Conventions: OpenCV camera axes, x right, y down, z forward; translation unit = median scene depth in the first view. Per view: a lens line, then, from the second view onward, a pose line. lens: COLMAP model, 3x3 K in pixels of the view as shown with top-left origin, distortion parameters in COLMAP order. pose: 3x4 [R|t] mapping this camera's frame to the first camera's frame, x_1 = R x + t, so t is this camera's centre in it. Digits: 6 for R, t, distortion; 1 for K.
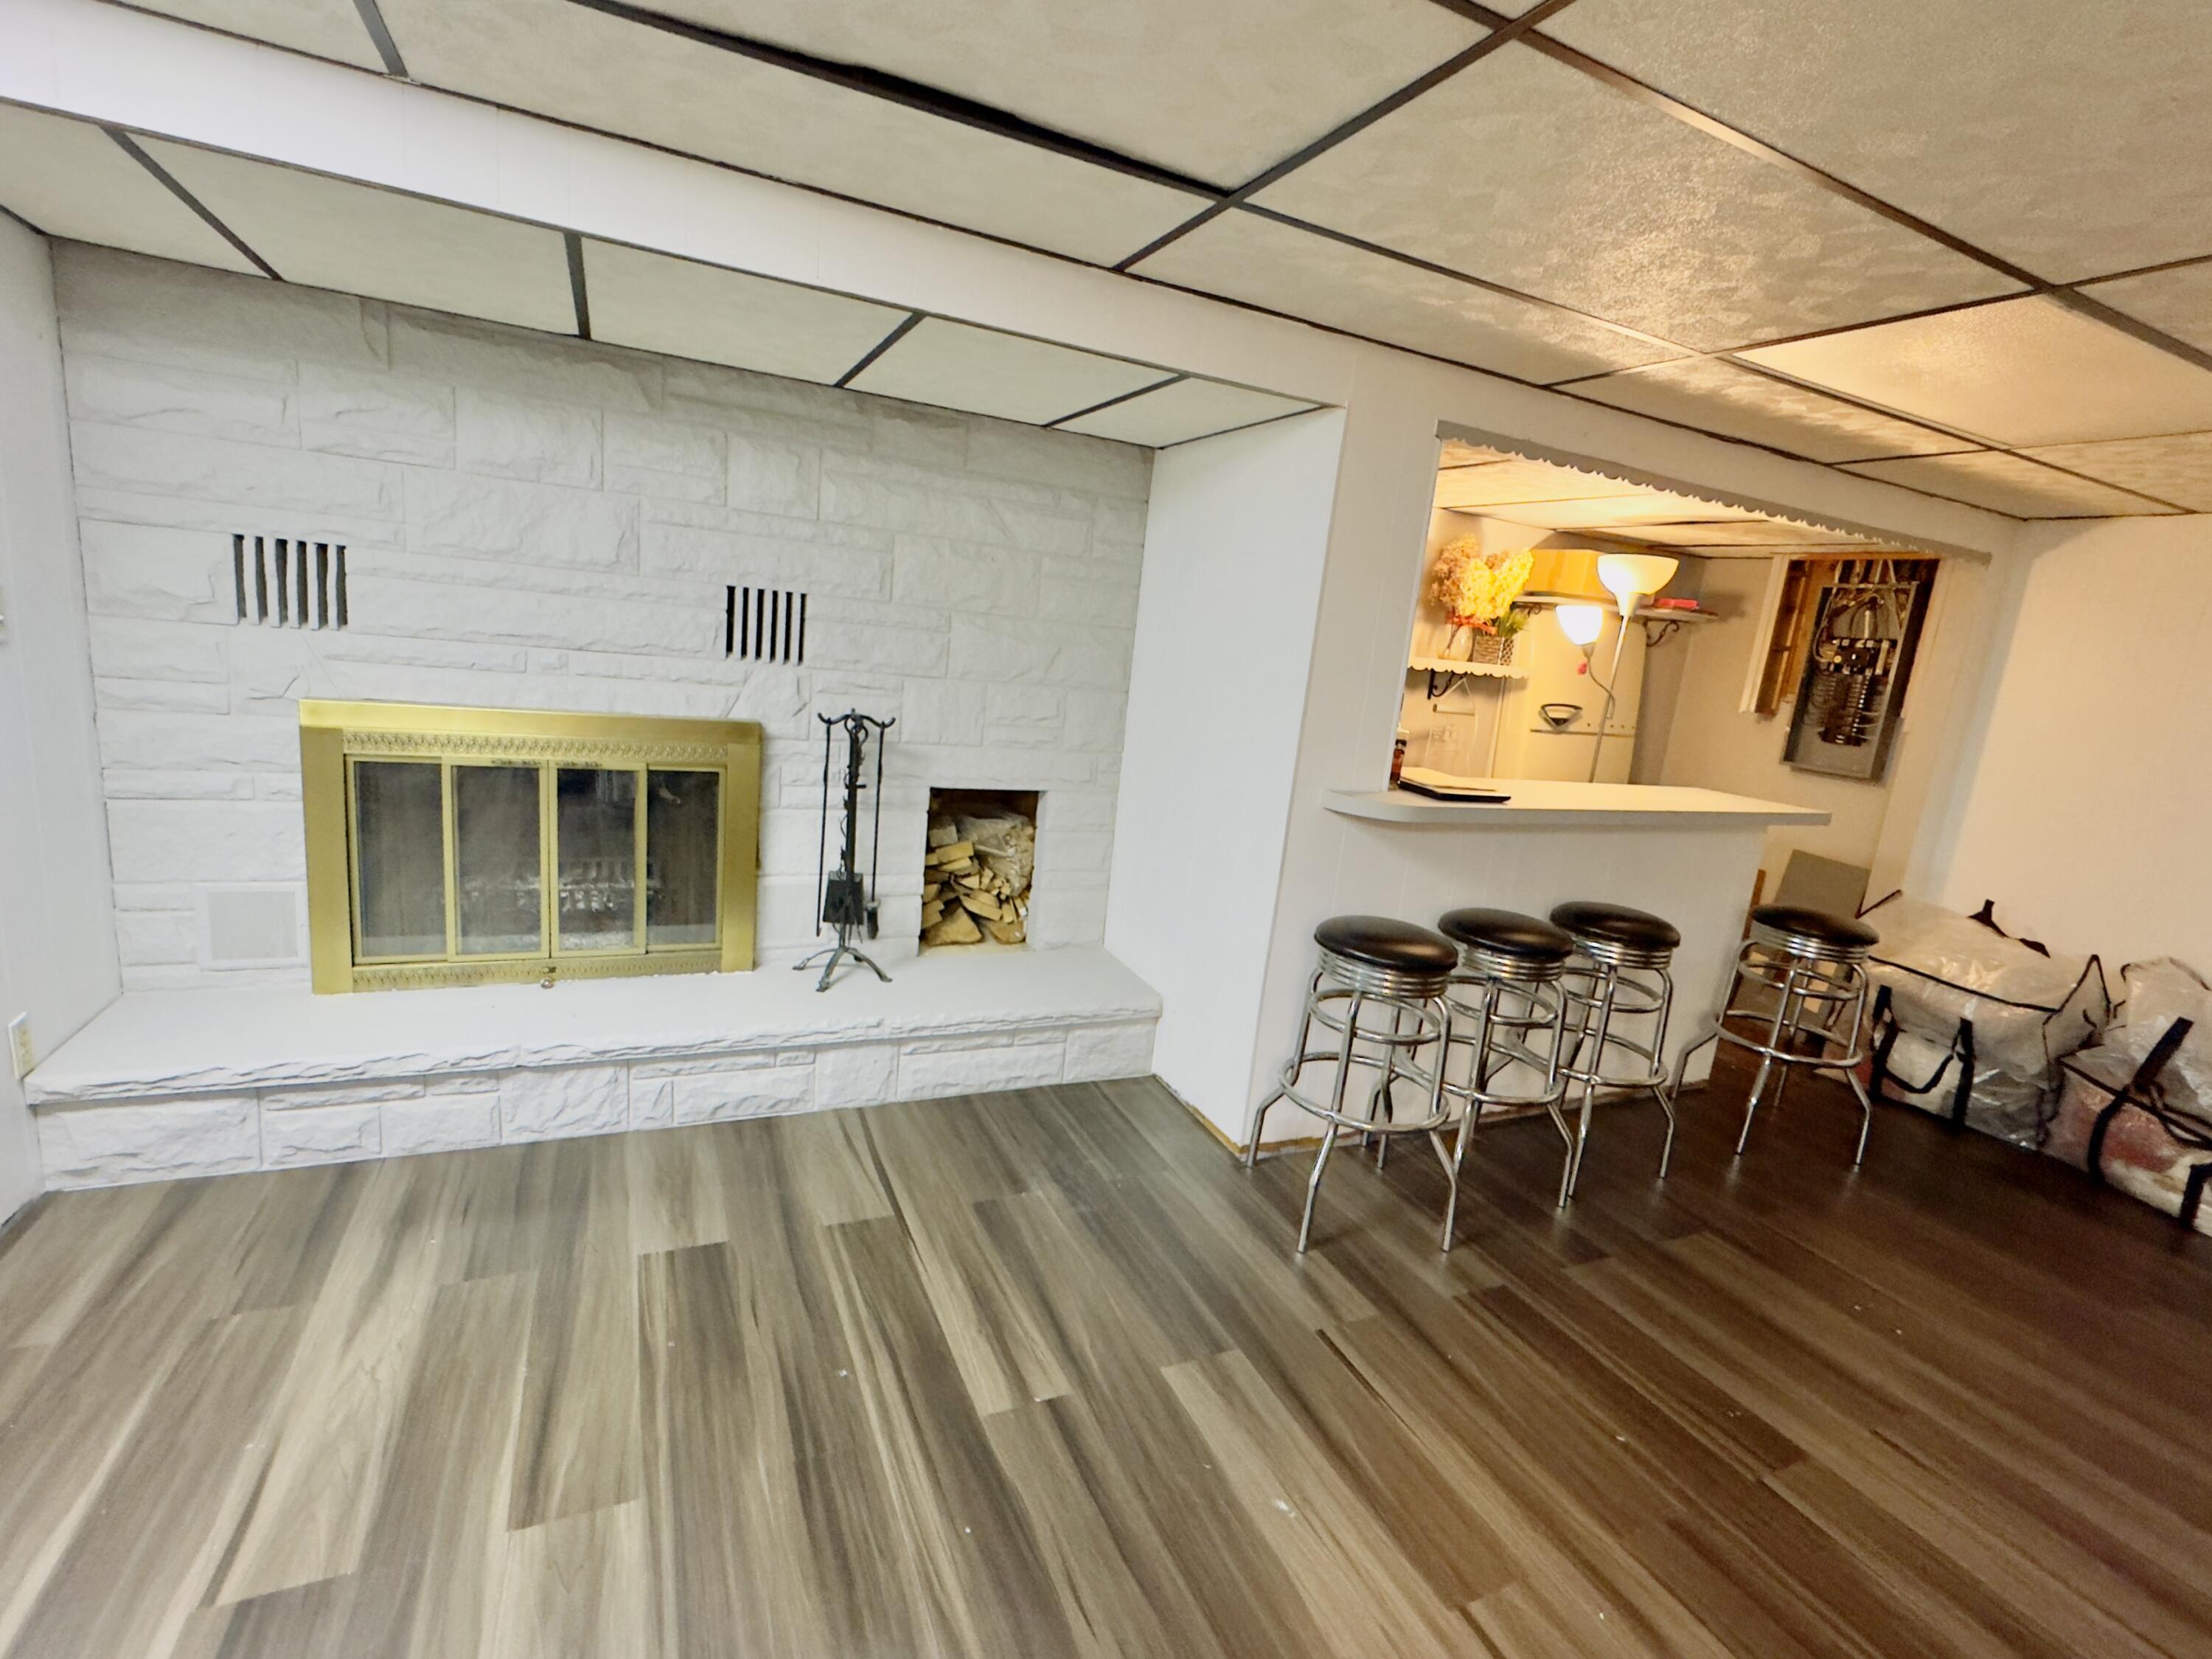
lens RADIAL K [[1013.8, 0, 1105.9], [0, 1013.8, 827.4], [0, 0, 1]] dist [-0.004100, -0.001294]
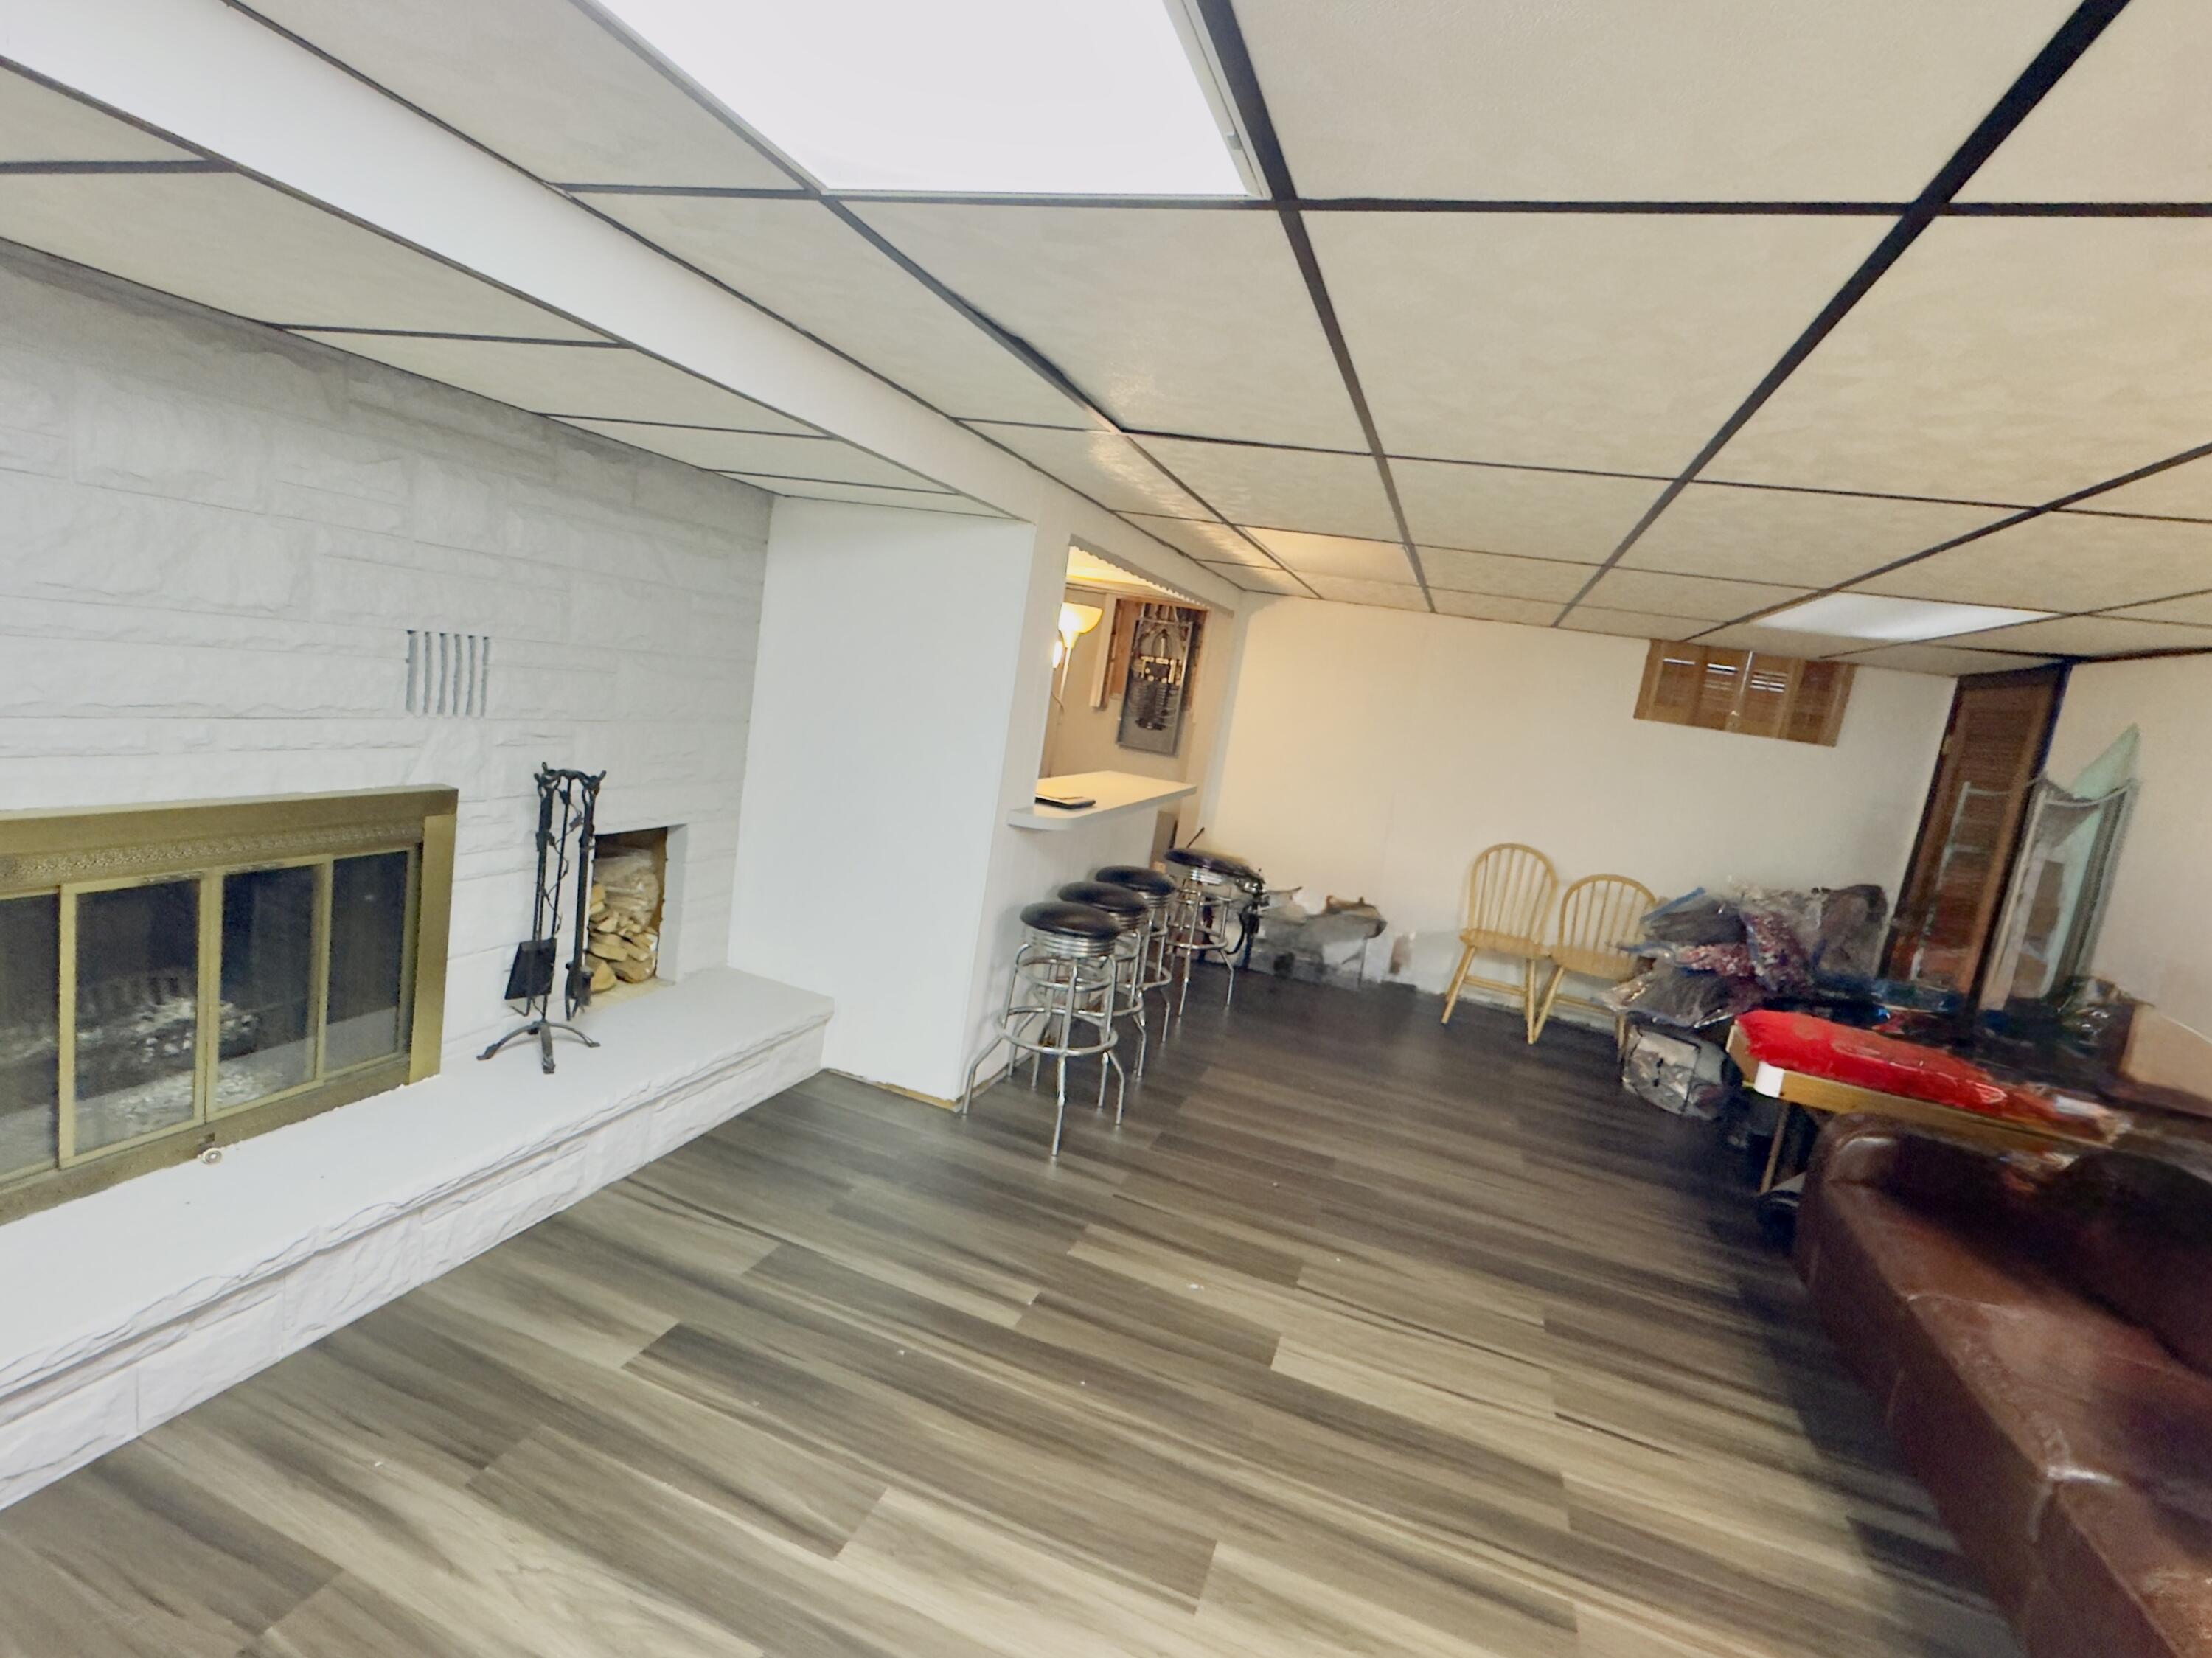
lens RADIAL K [[1049.7, 0, 1106.7], [0, 1049.7, 826.9], [0, 0, 1]] dist [-0.002509, -0.000745]
pose [[0.698294, -0.105375, 0.708013, -0.609246], [0.060578, 0.994256, 0.088230, -0.119966], [-0.713243, -0.018720, 0.700667, -0.025524]]
